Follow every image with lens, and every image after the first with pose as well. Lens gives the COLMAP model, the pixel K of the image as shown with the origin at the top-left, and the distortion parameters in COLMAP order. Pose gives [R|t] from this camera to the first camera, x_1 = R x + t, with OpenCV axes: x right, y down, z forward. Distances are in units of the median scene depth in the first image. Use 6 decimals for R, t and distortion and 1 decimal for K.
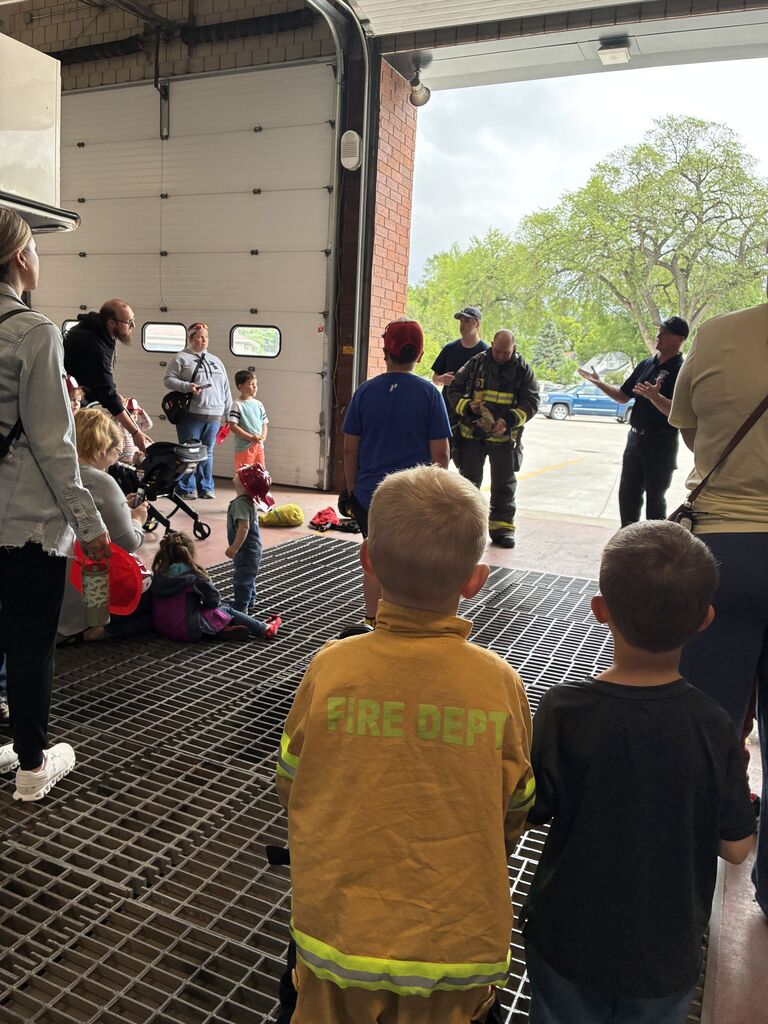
lens RADIAL K [[785.2, 0, 389.2], [0, 785.2, 497.3], [0, 0, 1]] dist [0.043140, -0.043231]
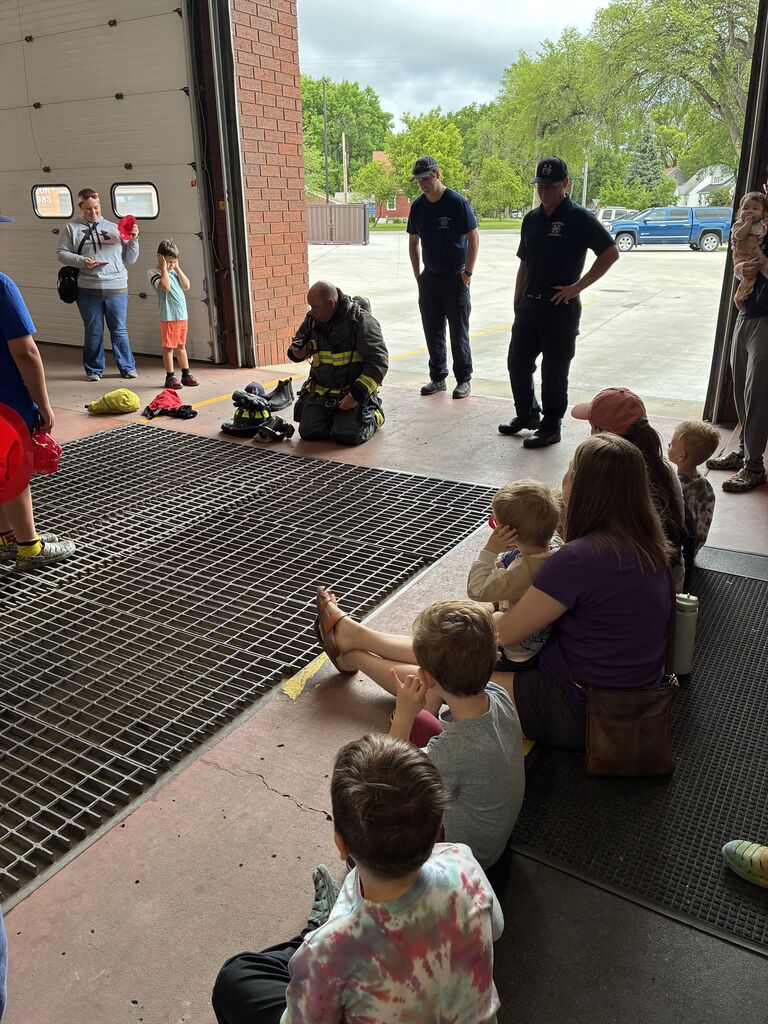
lens RADIAL K [[781.6, 0, 392.8], [0, 781.6, 492.4], [0, 0, 1]] dist [0.072808, -0.090129]
pose [[0.992036, -0.022543, -0.123921, 0.229362], [0.045481, 0.981585, 0.185531, -0.021927], [0.117456, -0.189690, 0.974793, 0.072104]]
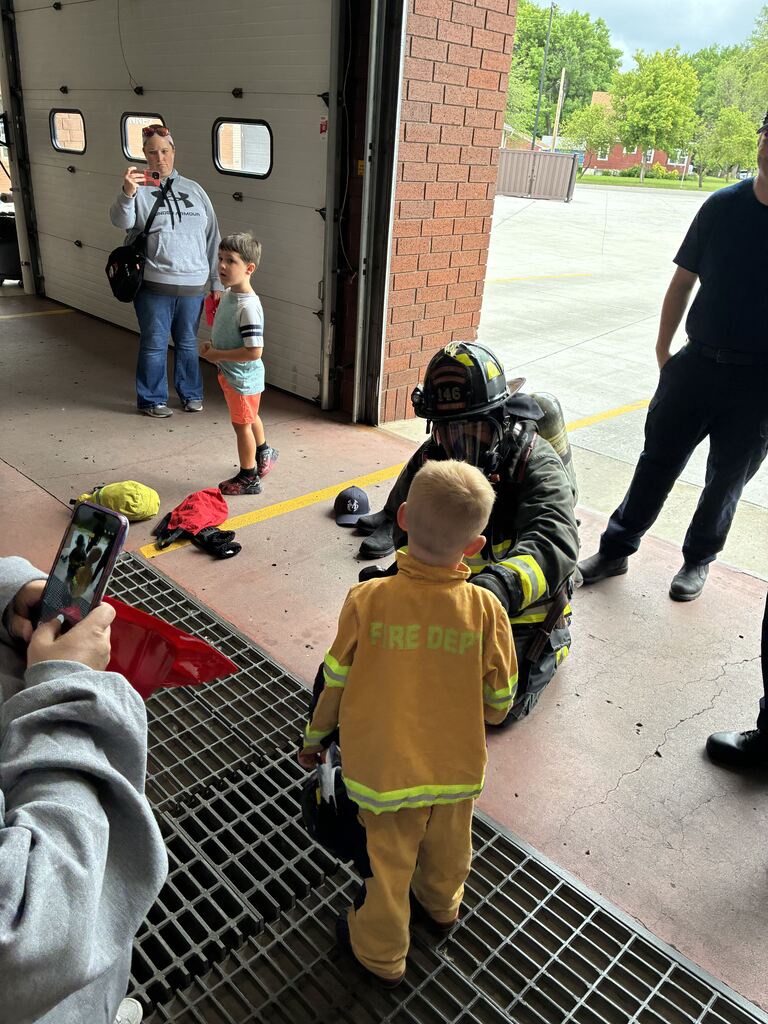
lens RADIAL K [[777.3, 0, 384.0], [0, 777.3, 512.0], [0, 0, 1]] dist [0.070674, -0.086260]
pose [[0.937324, 0.152552, -0.313291, 0.163034], [-0.064935, 0.959797, 0.273081, -0.098806], [0.342354, -0.235622, 0.909547, 0.409257]]
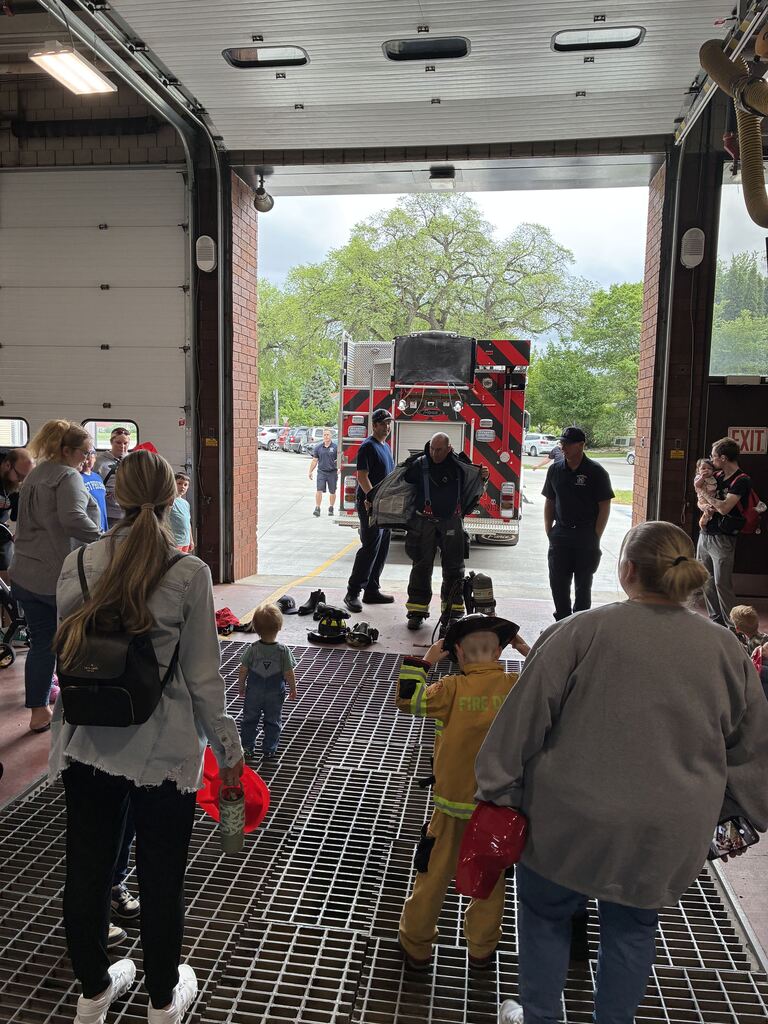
lens RADIAL K [[782.0, 0, 387.0], [0, 782.0, 483.5], [0, 0, 1]] dist [0.043134, 0.001296]
pose [[0.956774, -0.057556, 0.285081, -0.119135], [0.075775, 0.995700, -0.053287, -0.058585], [-0.280788, 0.072586, 0.957021, -0.030052]]
